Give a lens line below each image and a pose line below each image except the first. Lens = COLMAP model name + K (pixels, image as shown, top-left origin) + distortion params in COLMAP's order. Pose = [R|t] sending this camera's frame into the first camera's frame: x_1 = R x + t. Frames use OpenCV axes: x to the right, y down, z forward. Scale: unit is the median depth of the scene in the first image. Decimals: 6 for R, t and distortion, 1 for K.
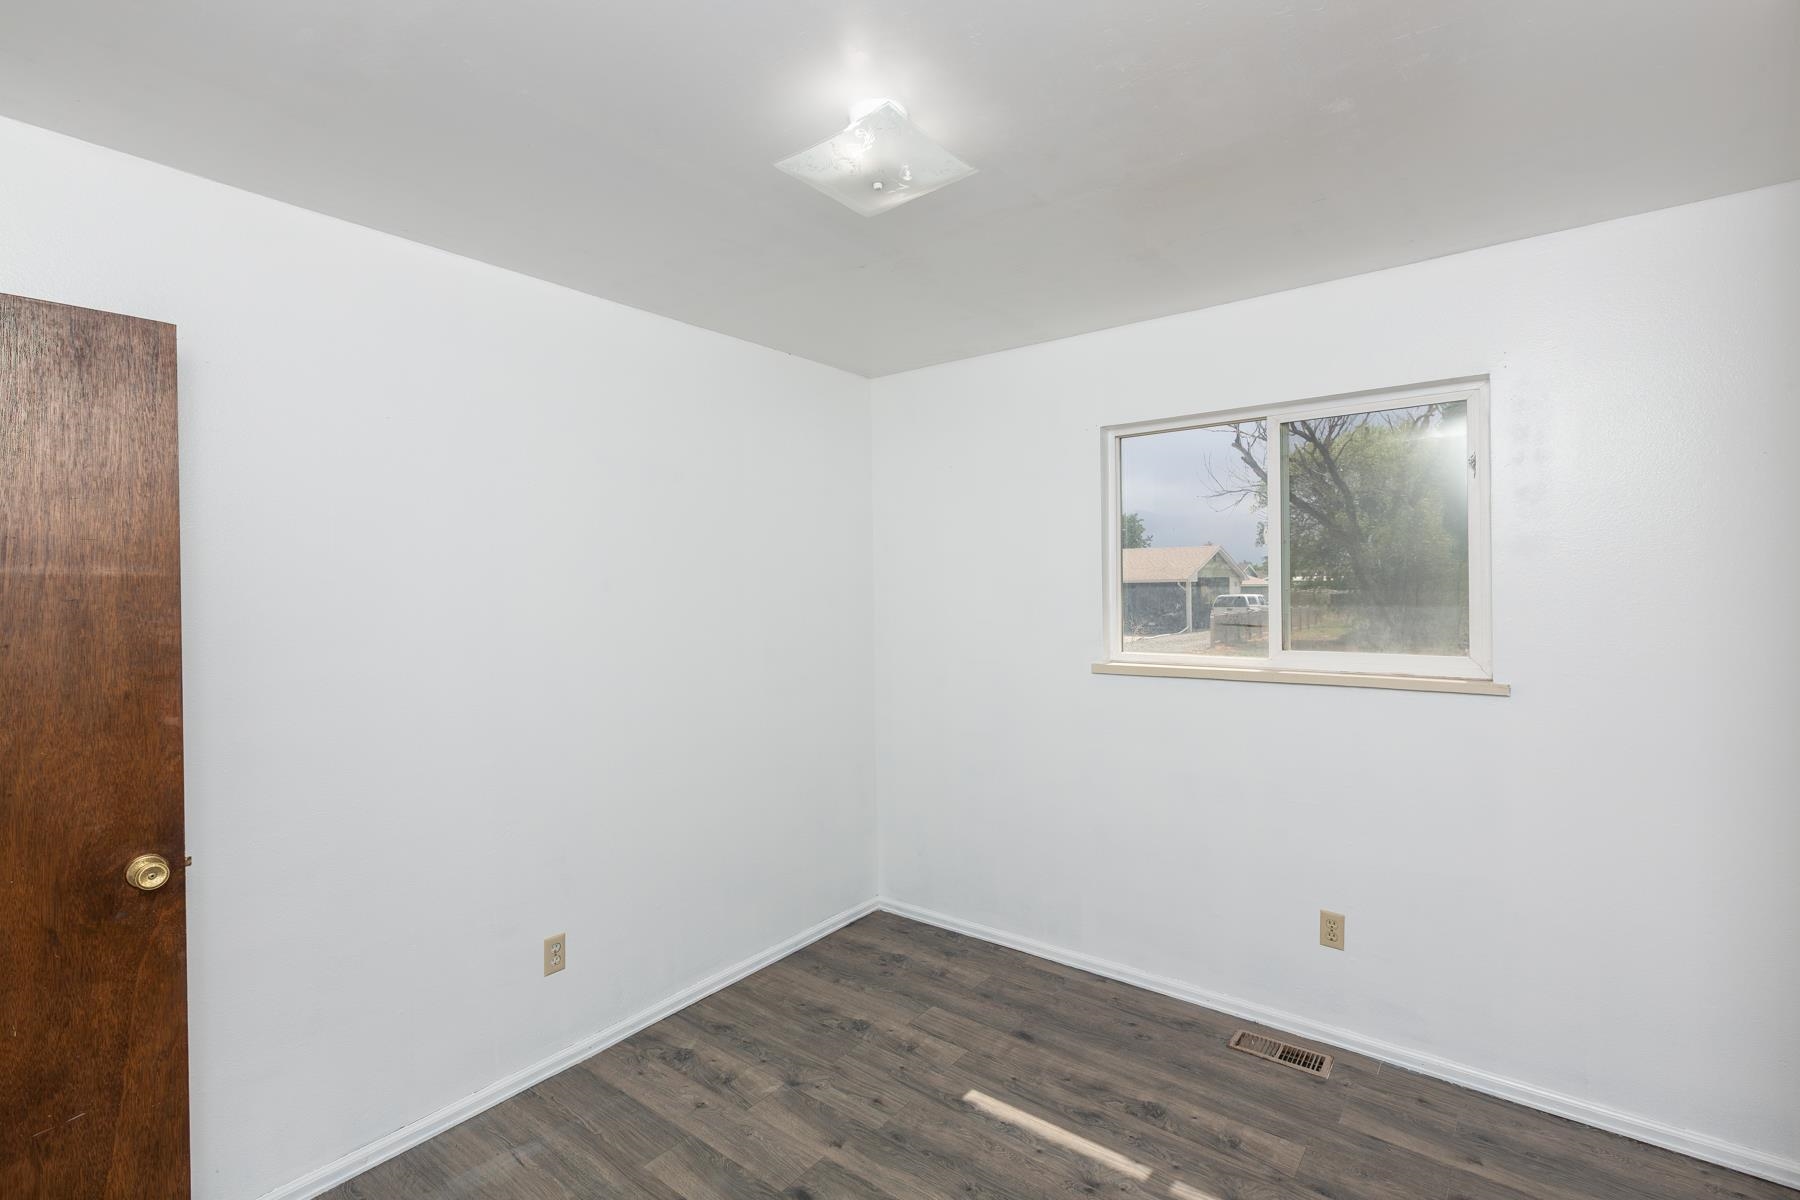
lens RADIAL K [[818.2, 0, 899.1], [0, 818.2, 591.5], [0, 0, 1]] dist [0.002917, -0.001047]
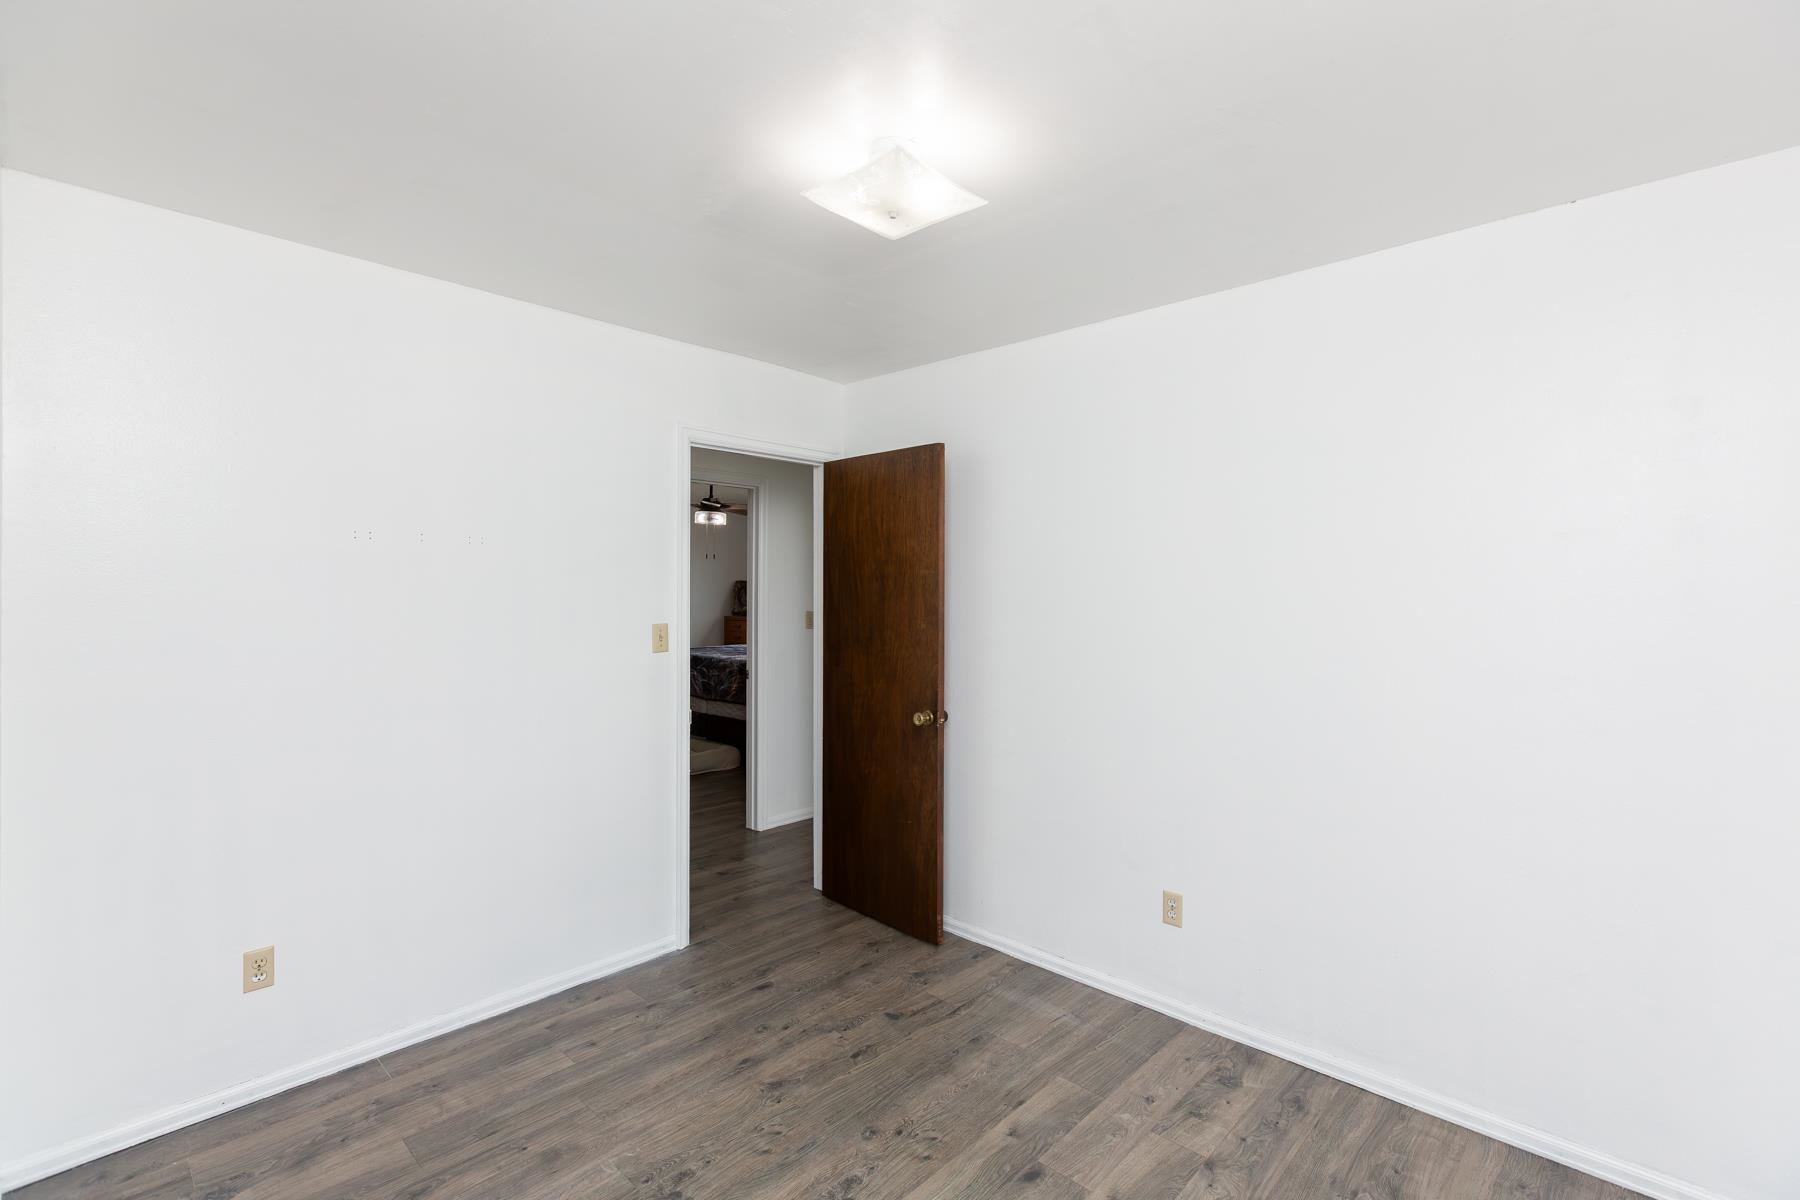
lens RADIAL K [[818.2, 0, 901.4], [0, 818.2, 597.2], [0, 0, 1]] dist [0.002917, -0.001047]
pose [[-0.099183, 0.017820, -0.994910, 0.722915], [-0.013411, 0.999725, 0.019243, 0.004230], [0.994979, 0.015251, -0.098917, 0.749469]]
